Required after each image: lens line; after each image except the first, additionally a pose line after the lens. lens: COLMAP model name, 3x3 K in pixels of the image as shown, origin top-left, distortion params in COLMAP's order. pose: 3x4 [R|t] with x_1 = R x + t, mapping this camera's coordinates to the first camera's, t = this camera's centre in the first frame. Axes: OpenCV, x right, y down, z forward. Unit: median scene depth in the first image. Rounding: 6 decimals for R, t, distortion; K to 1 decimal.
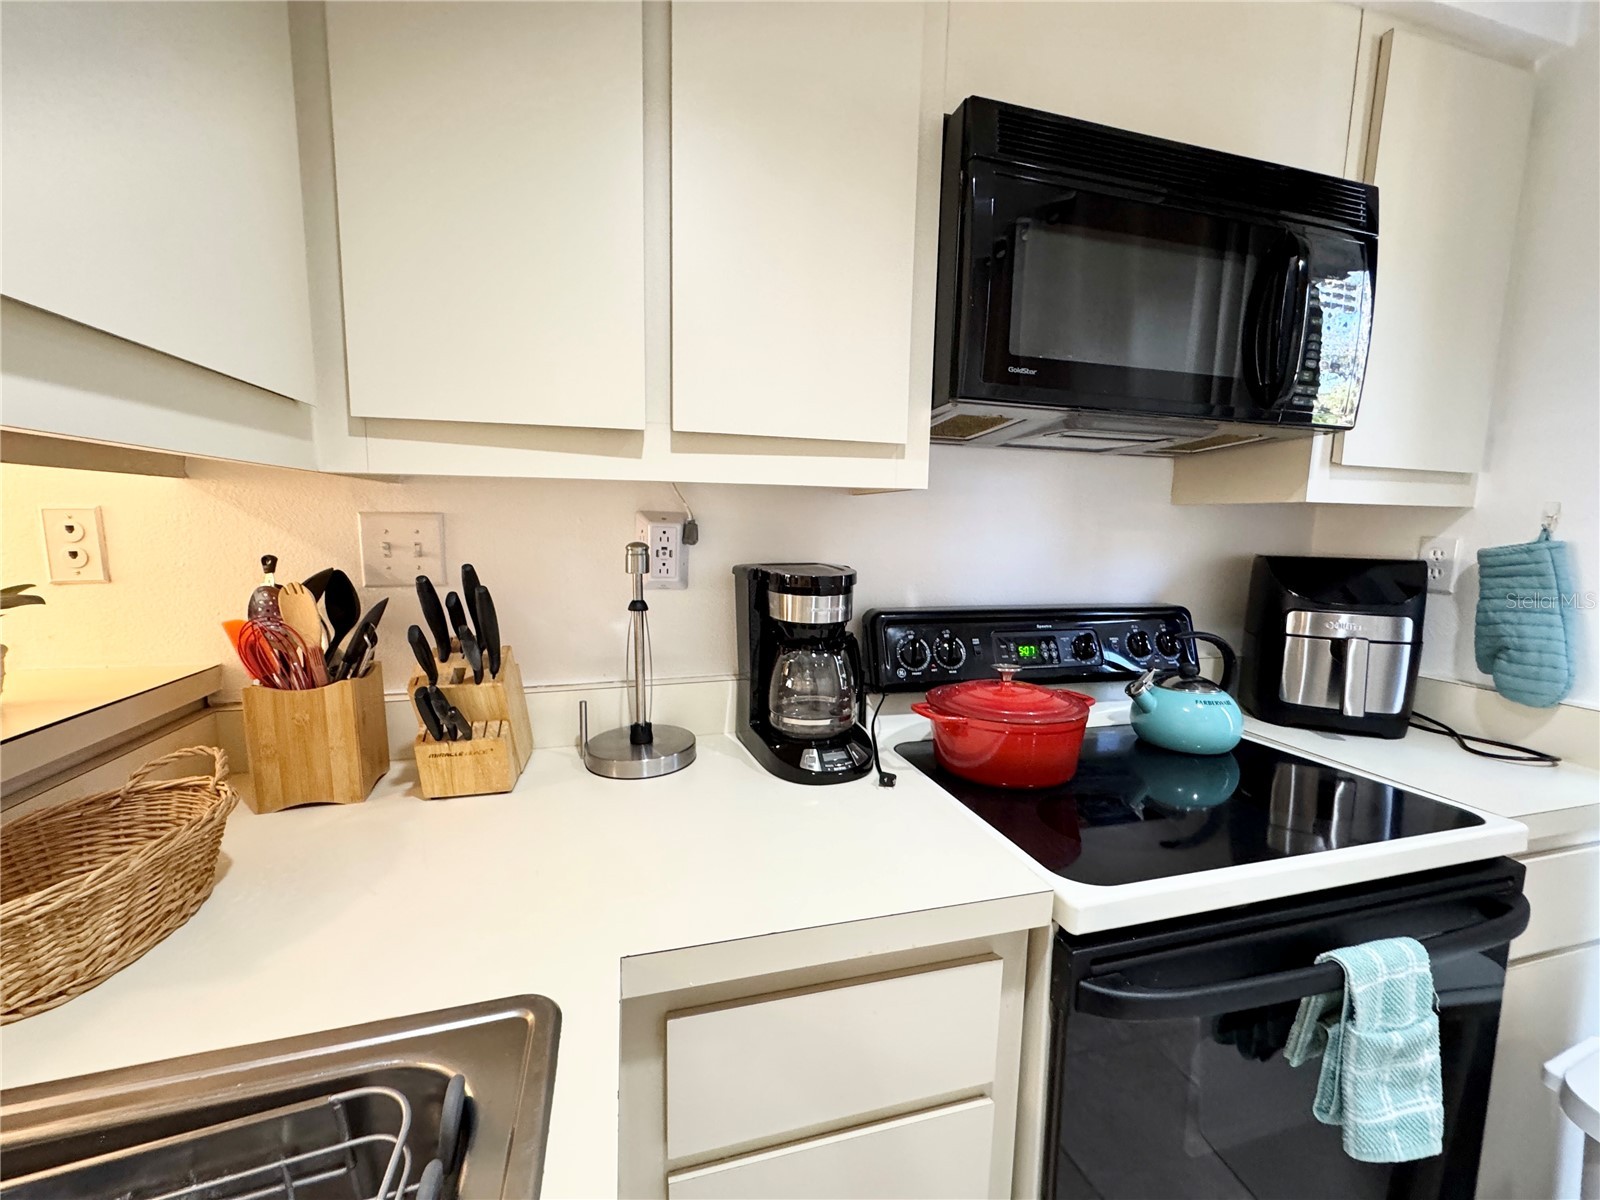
lens RADIAL K [[642.9, 0, 803.6], [0, 642.9, 607.4], [0, 0, 1]] dist [-0.003312, 0.000587]
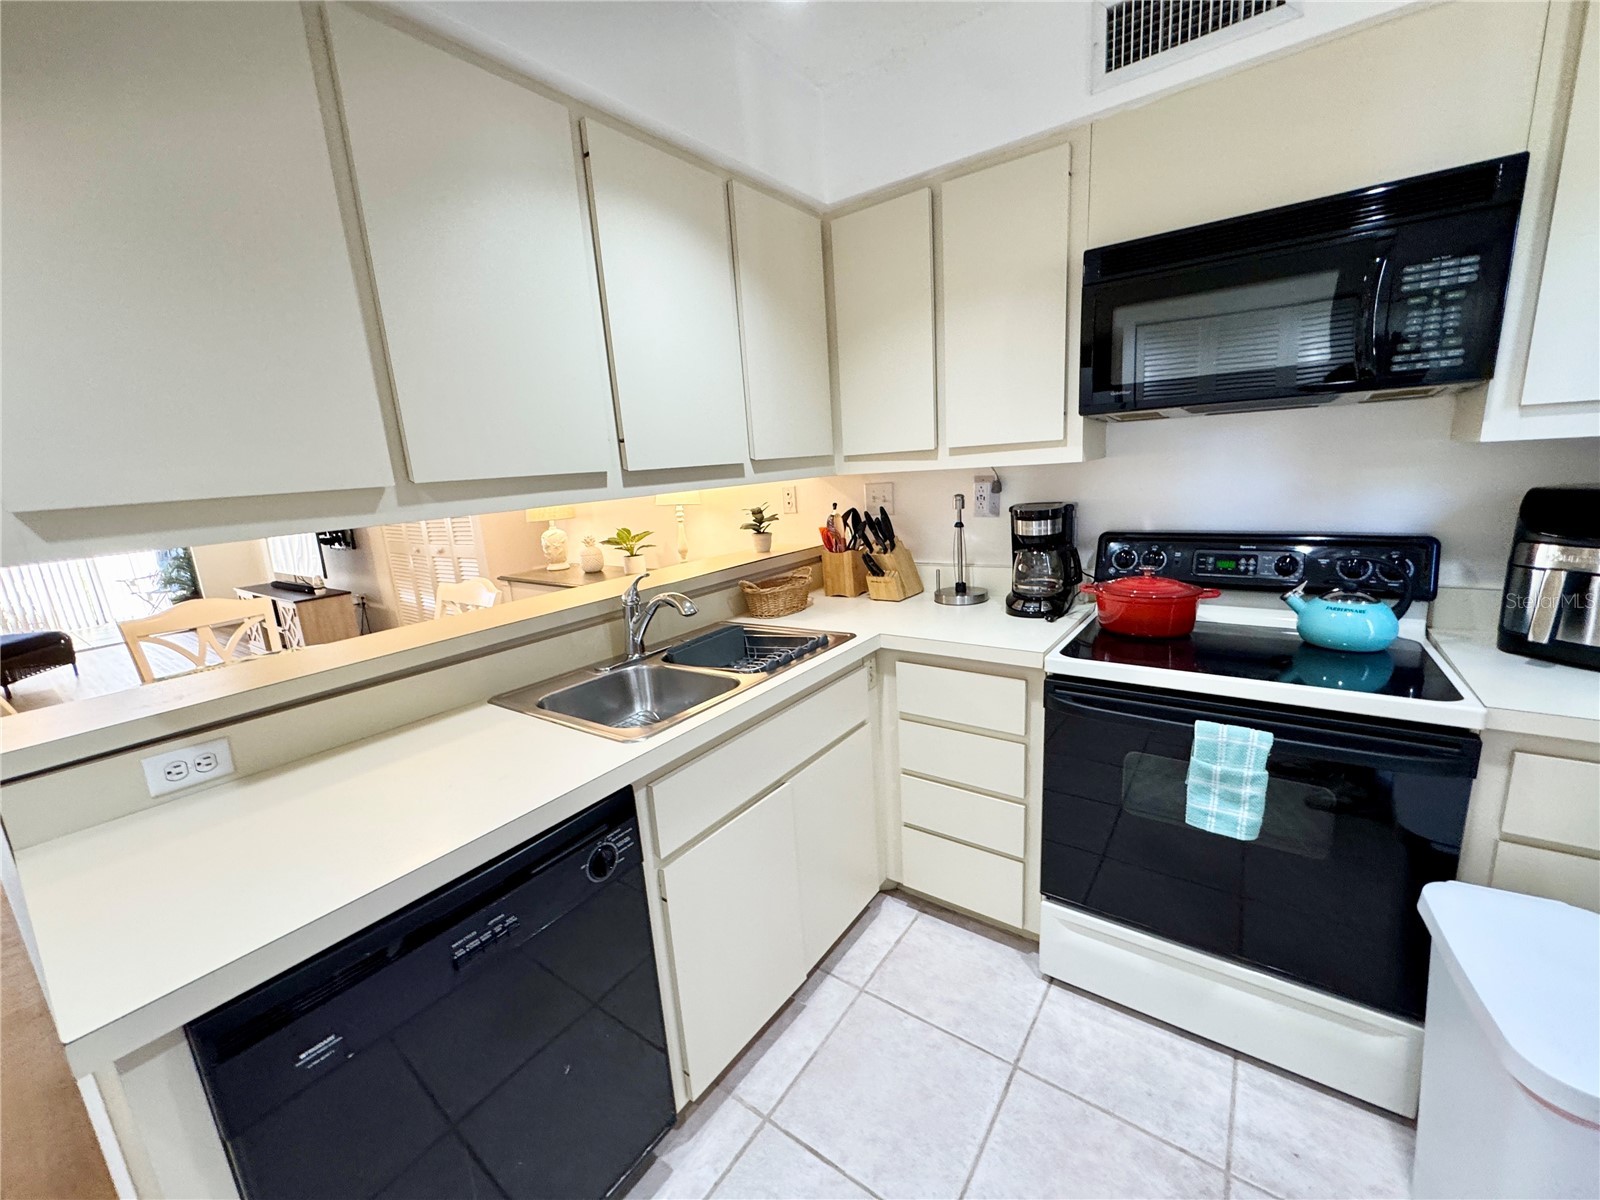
lens RADIAL K [[642.9, 0, 797.5], [0, 642.9, 603.5], [0, 0, 1]] dist [-0.003312, 0.000587]
pose [[0.624487, 0.111229, -0.773075, 1.076487], [-0.027669, 0.992337, 0.120425, 0.014301], [0.780545, -0.053814, 0.622779, -0.732037]]
